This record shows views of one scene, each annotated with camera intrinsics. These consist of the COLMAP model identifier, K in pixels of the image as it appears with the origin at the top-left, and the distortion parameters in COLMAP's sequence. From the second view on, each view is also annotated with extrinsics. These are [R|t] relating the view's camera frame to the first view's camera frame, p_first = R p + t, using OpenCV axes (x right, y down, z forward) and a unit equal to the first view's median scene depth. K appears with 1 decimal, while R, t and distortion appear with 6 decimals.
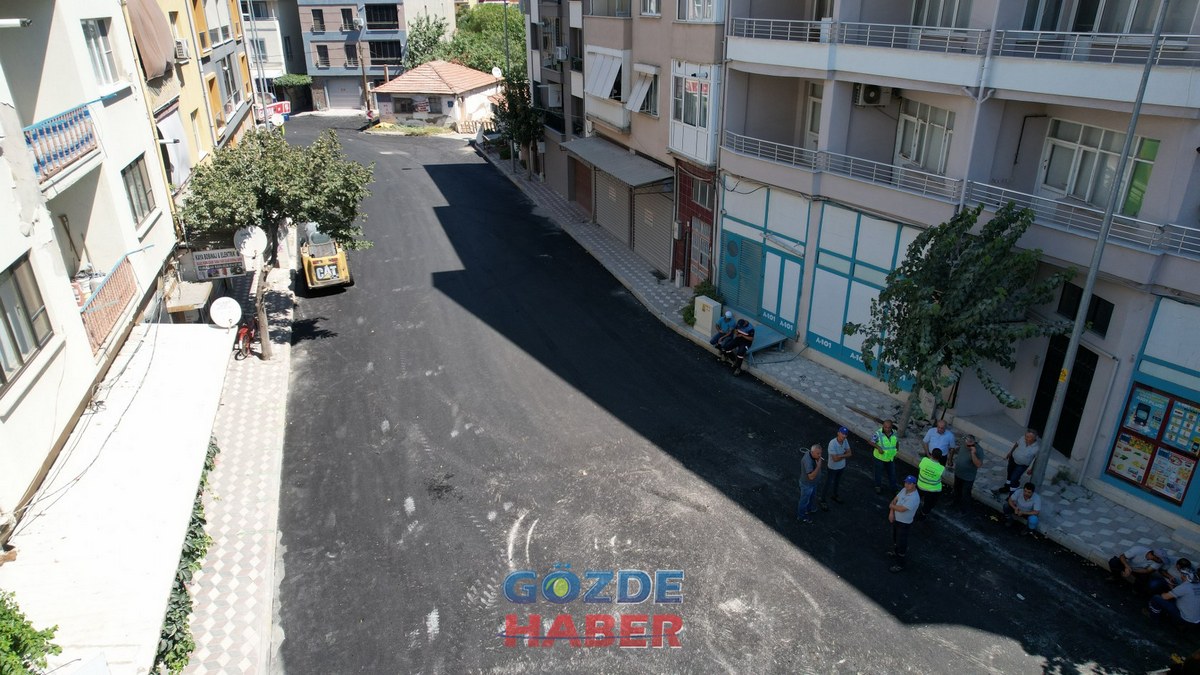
lens RADIAL K [[758.1, 0, 599.9], [0, 758.1, 340.6], [0, 0, 1]] dist [-0.028699, 0.010584]
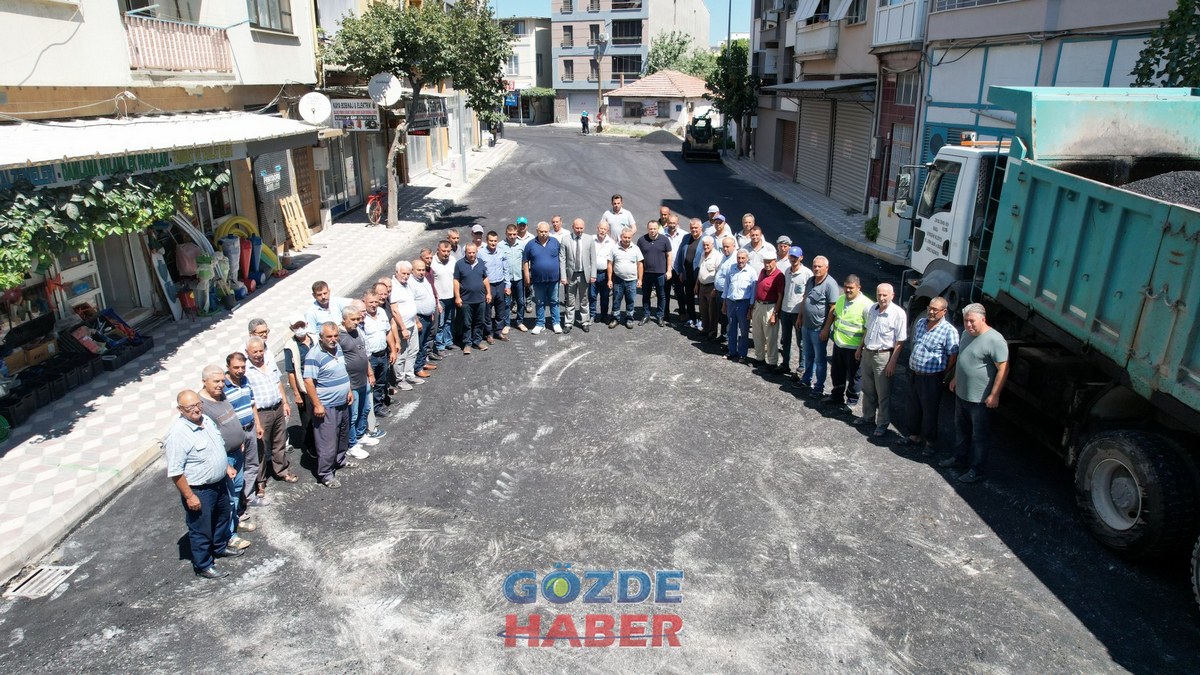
lens RADIAL K [[758.1, 0, 600.0], [0, 758.1, 337.3], [0, 0, 1]] dist [-0.028699, 0.010584]
pose [[0.945611, 0.103529, -0.308384, 0.040517], [-0.132391, 0.988422, -0.074129, 0.069530], [0.297139, 0.110925, 0.948369, 0.066756]]
